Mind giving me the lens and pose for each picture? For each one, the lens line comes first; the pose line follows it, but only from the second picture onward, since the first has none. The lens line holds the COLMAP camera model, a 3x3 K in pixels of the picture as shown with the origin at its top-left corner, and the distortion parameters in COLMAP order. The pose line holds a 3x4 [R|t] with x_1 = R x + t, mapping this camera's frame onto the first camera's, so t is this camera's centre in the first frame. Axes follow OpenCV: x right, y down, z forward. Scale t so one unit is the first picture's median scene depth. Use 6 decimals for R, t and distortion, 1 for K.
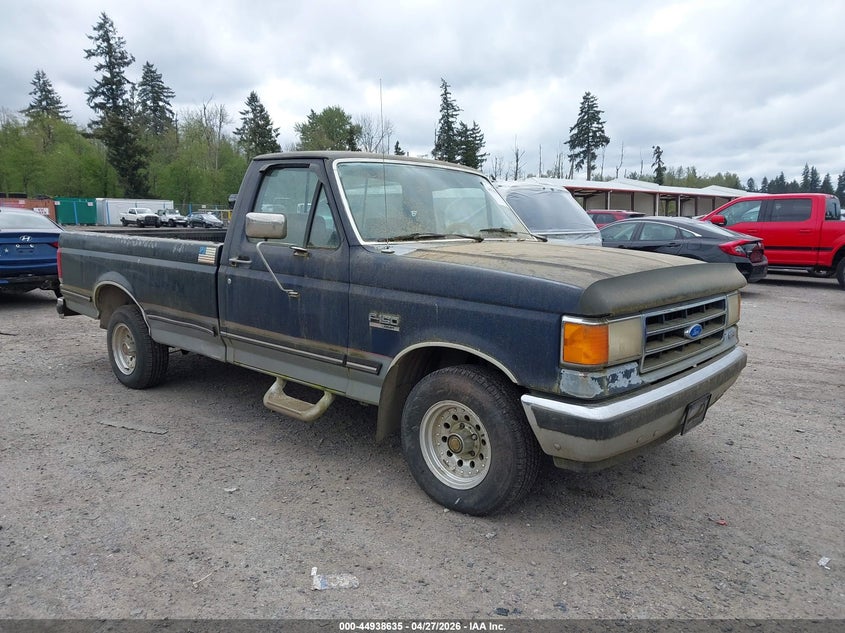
lens RADIAL K [[666.7, 0, 422.5], [0, 666.7, 316.5], [0, 0, 1]] dist [0.000755, 0.001180]
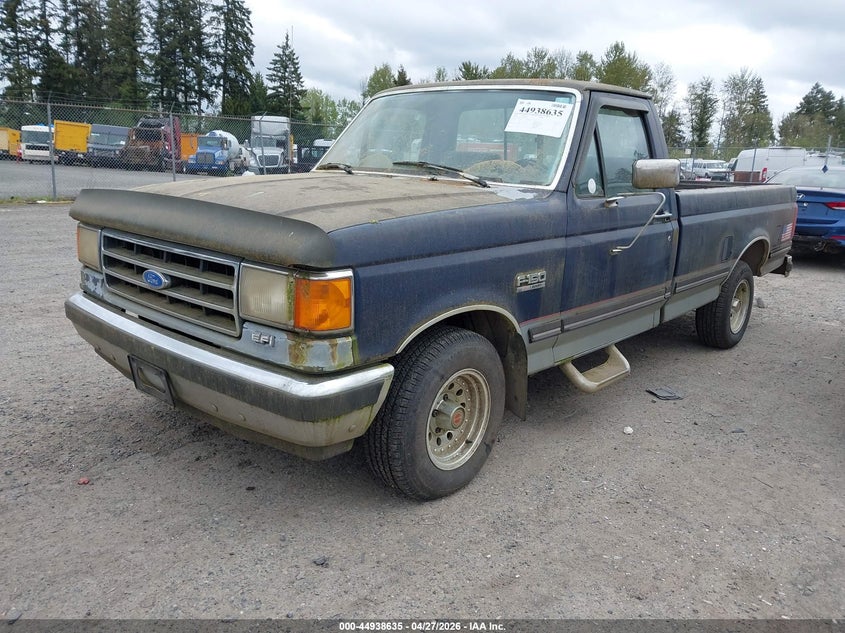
lens RADIAL K [[666.7, 0, 422.5], [0, 666.7, 316.5], [0, 0, 1]] dist [0.000755, 0.001180]
pose [[-0.011998, 0.218724, -0.975713, 1.055859], [-0.183467, 0.958736, 0.217174, -0.147484], [0.982953, 0.181617, 0.028626, 1.153086]]
